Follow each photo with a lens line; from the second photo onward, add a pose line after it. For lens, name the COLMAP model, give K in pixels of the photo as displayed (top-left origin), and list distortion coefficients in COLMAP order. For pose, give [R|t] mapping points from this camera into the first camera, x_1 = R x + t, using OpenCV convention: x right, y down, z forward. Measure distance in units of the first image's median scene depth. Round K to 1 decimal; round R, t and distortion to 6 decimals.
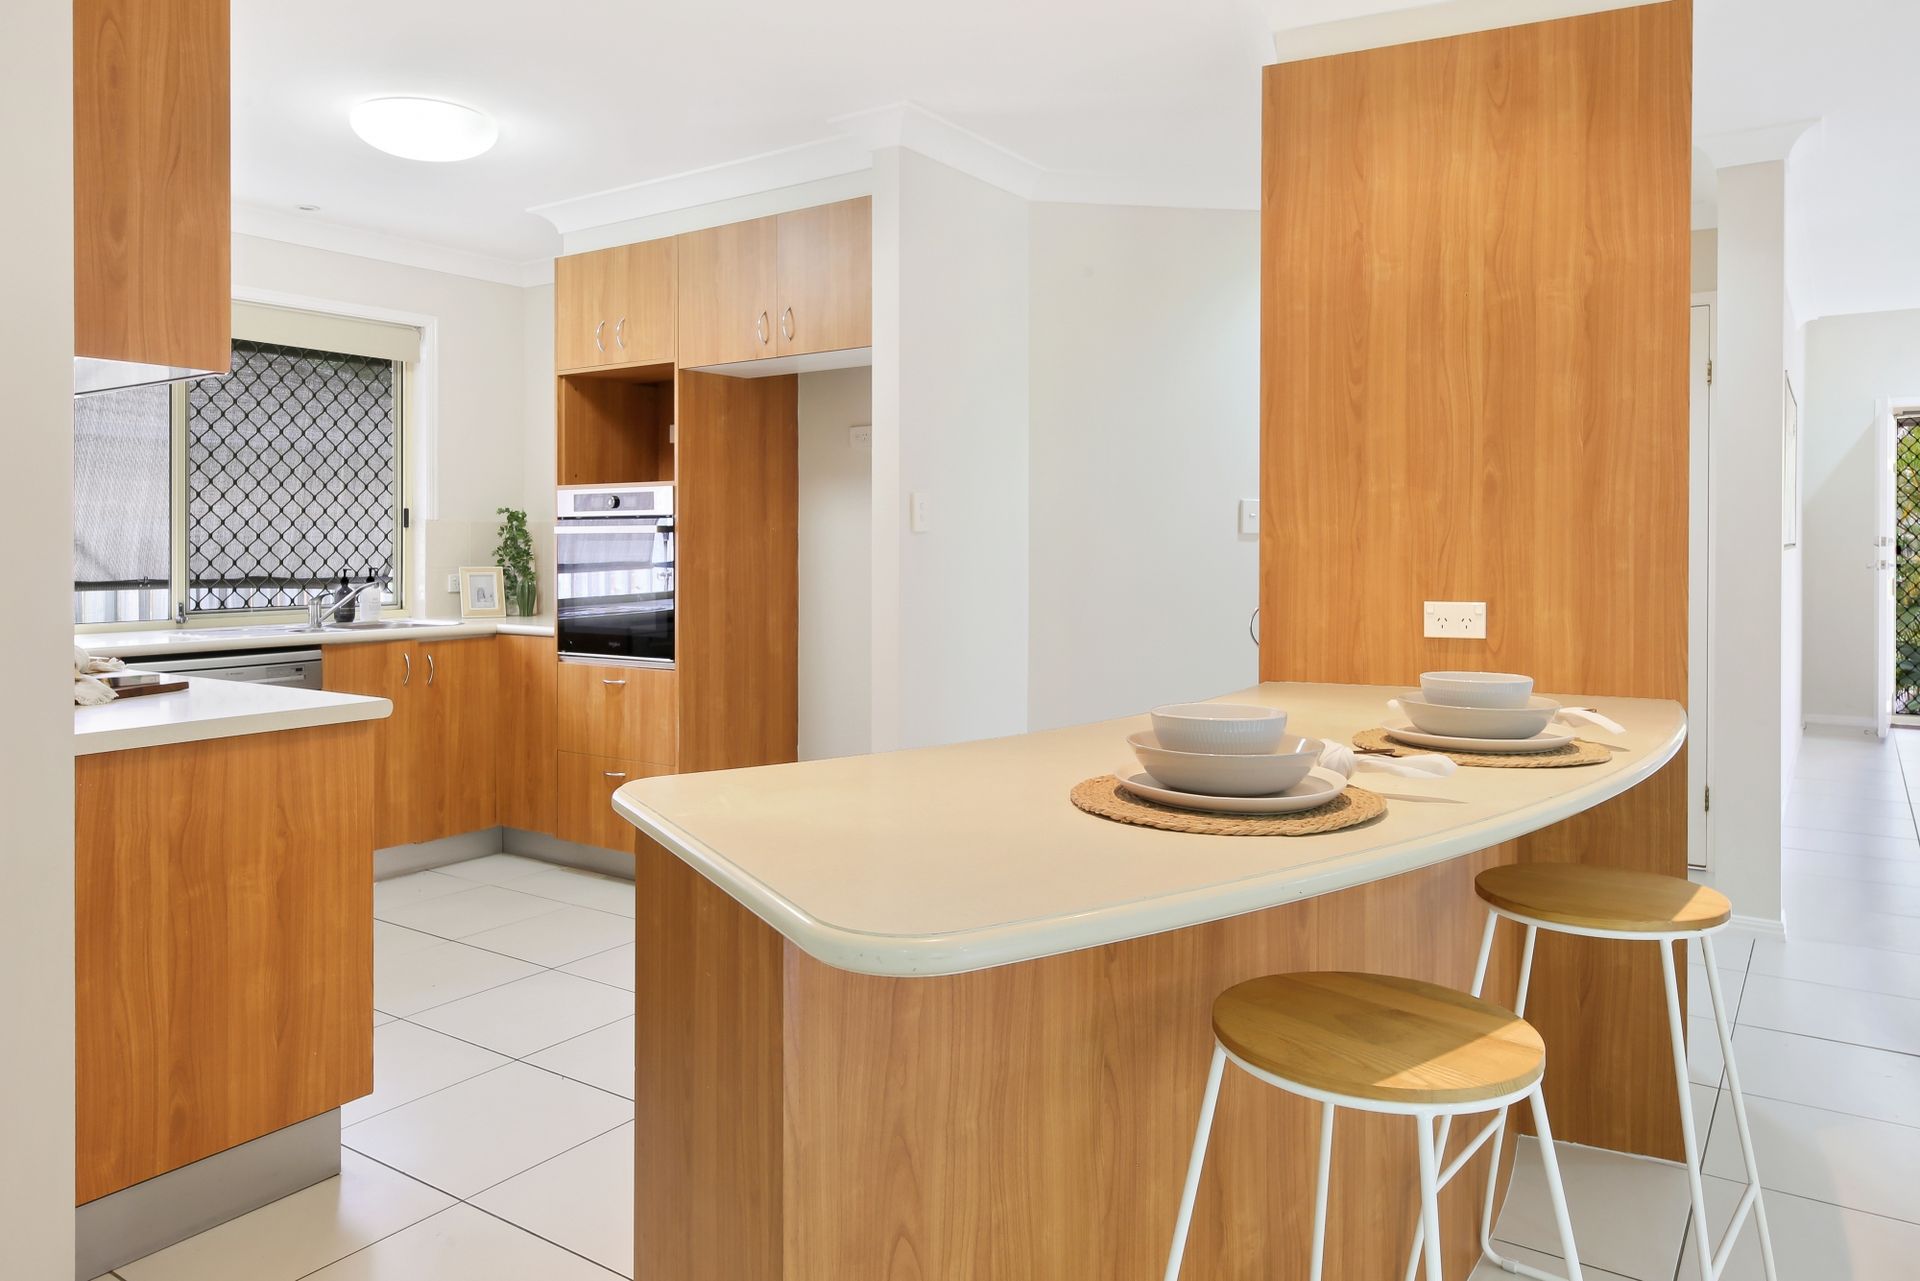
lens RADIAL K [[1288.5, 0, 958.4], [0, 1288.5, 553.4], [0, 0, 1]] dist [0.004626, -0.005174]
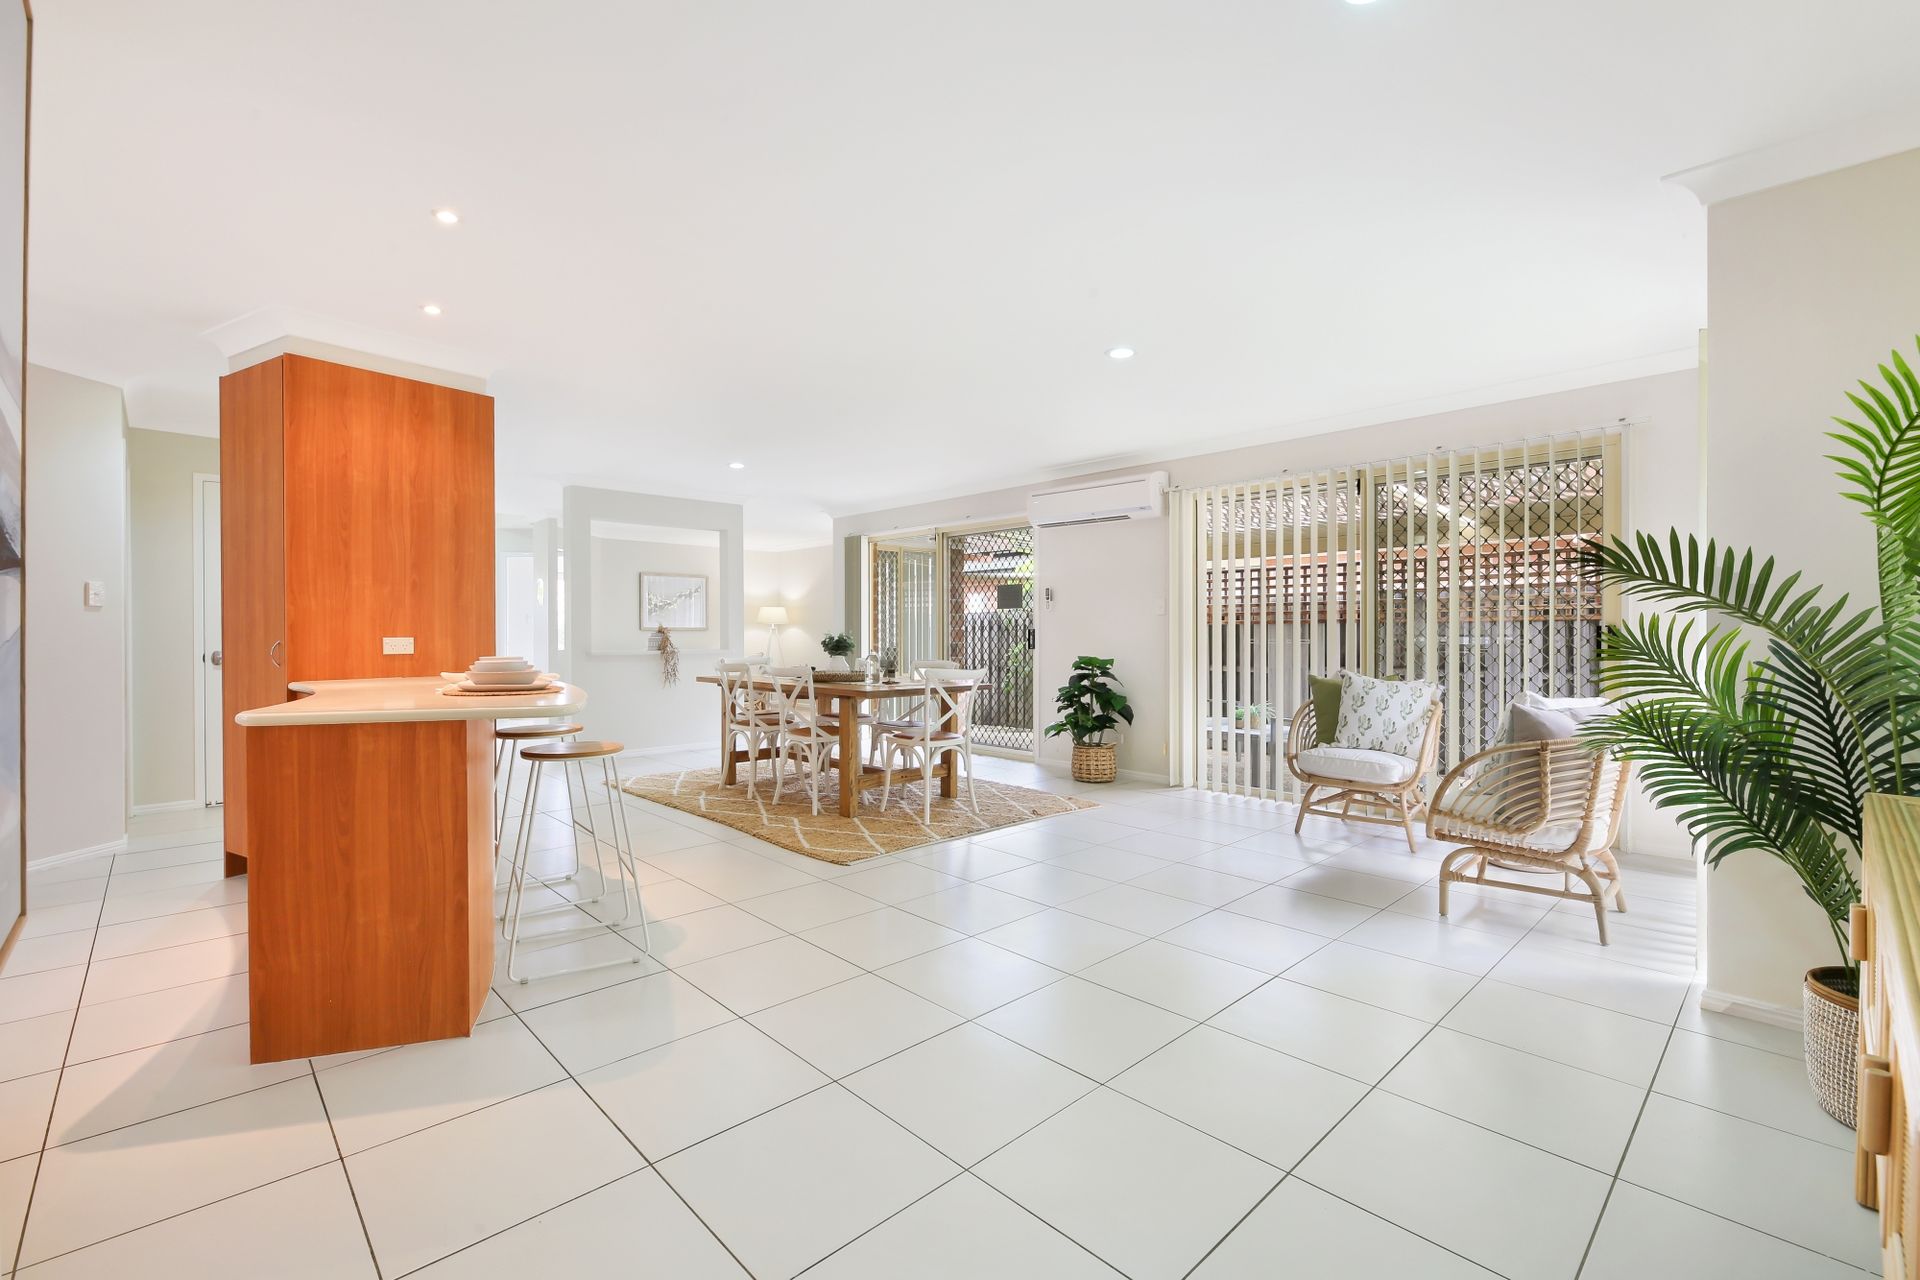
lens RADIAL K [[824.8, 0, 941.0], [0, 824.8, 638.8], [0, 0, 1]] dist [0.011225, 0.000205]
pose [[0.213634, -0.006898, 0.976890, -0.467052], [0.007728, 0.999956, 0.005371, 0.023609], [-0.976883, 0.006402, 0.213677, -0.114355]]
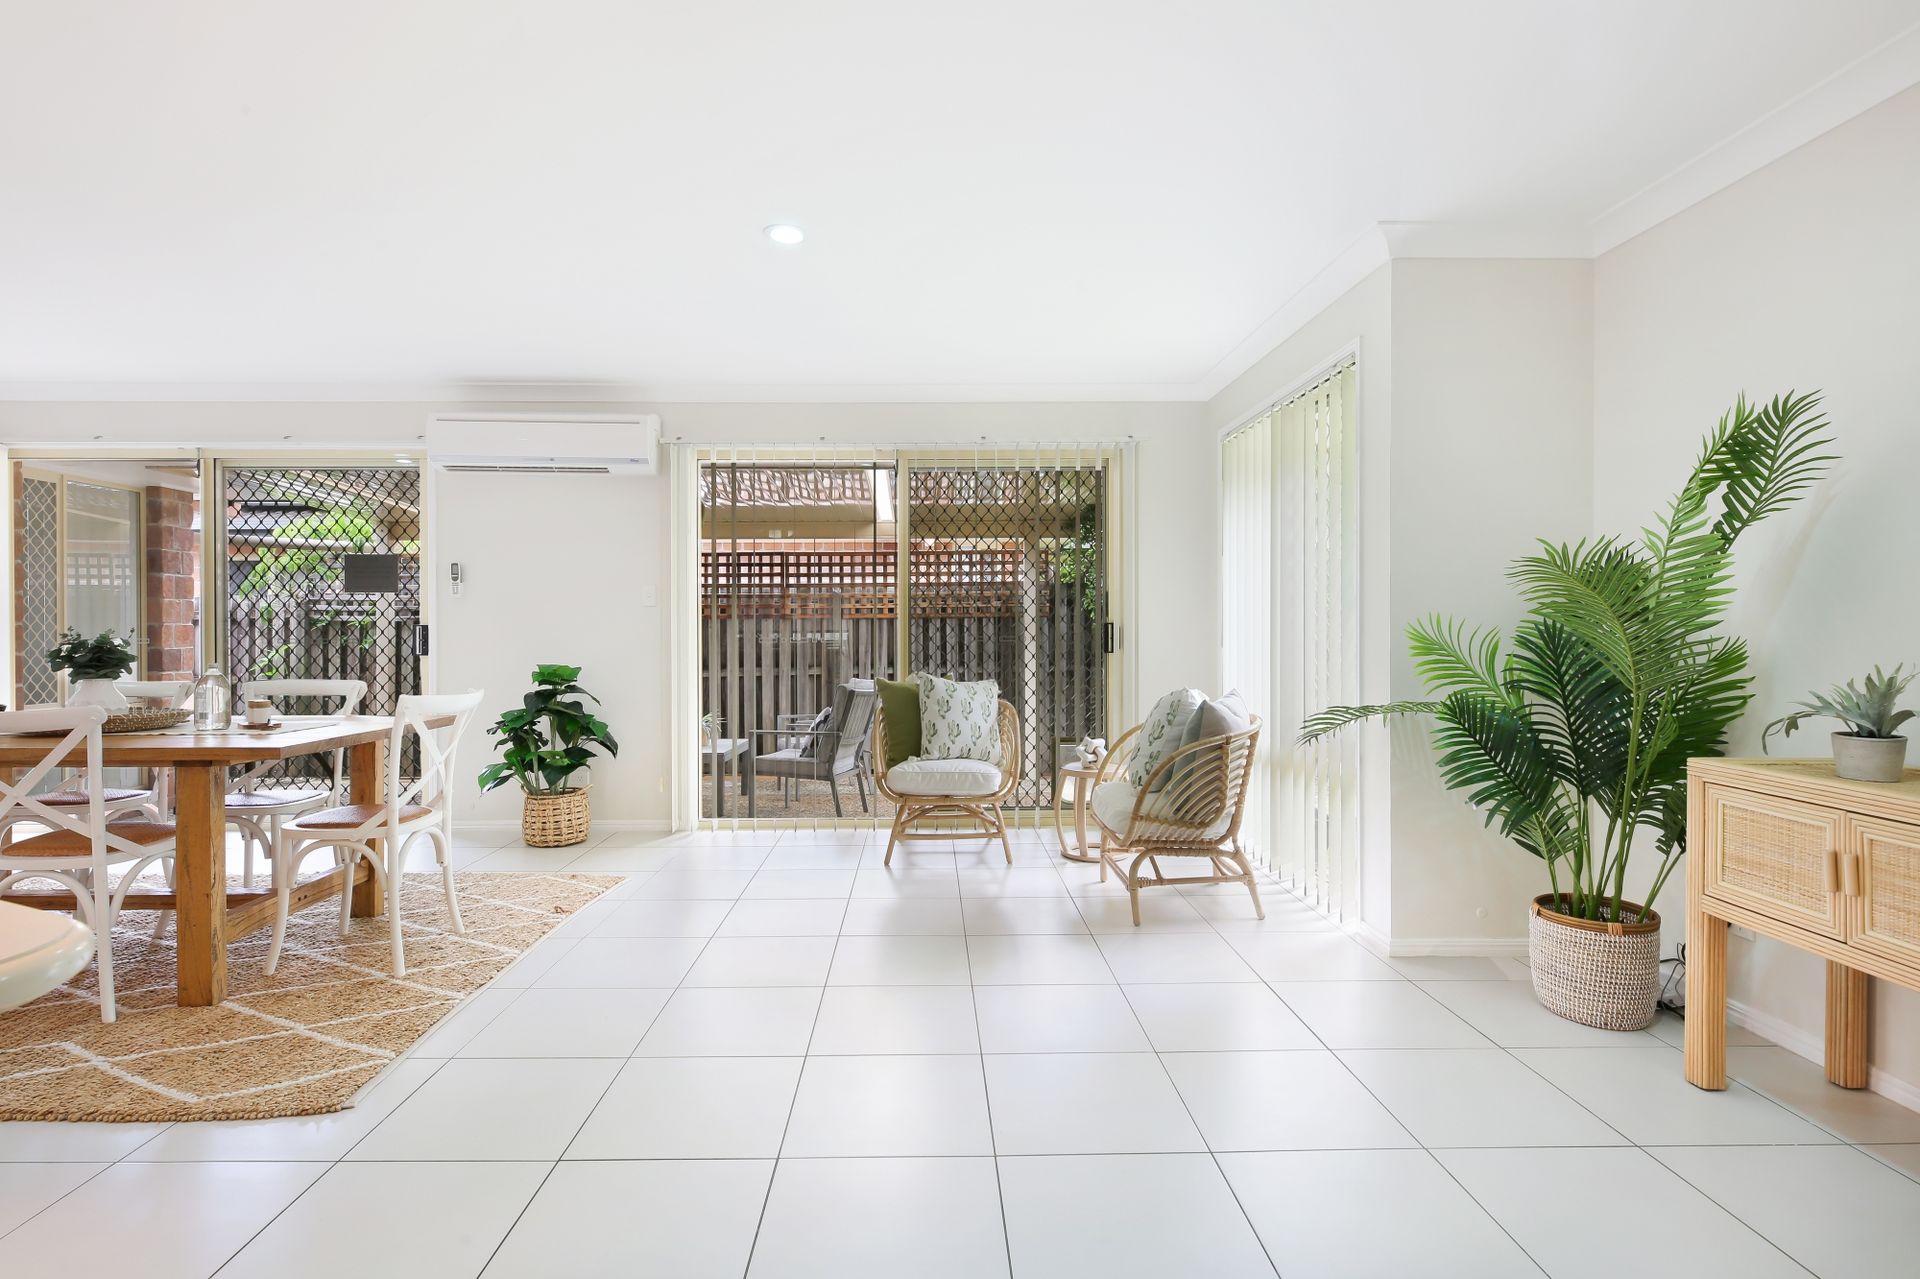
lens RADIAL K [[931.7, 0, 912.7], [0, 931.7, 623.9], [0, 0, 1]] dist [0.004631, 0.000911]
pose [[-0.574284, 0.005369, 0.818639, -0.199543], [0.008522, 0.999964, -0.000580, 0.019971], [-0.818612, 0.006644, -0.574308, 0.207297]]
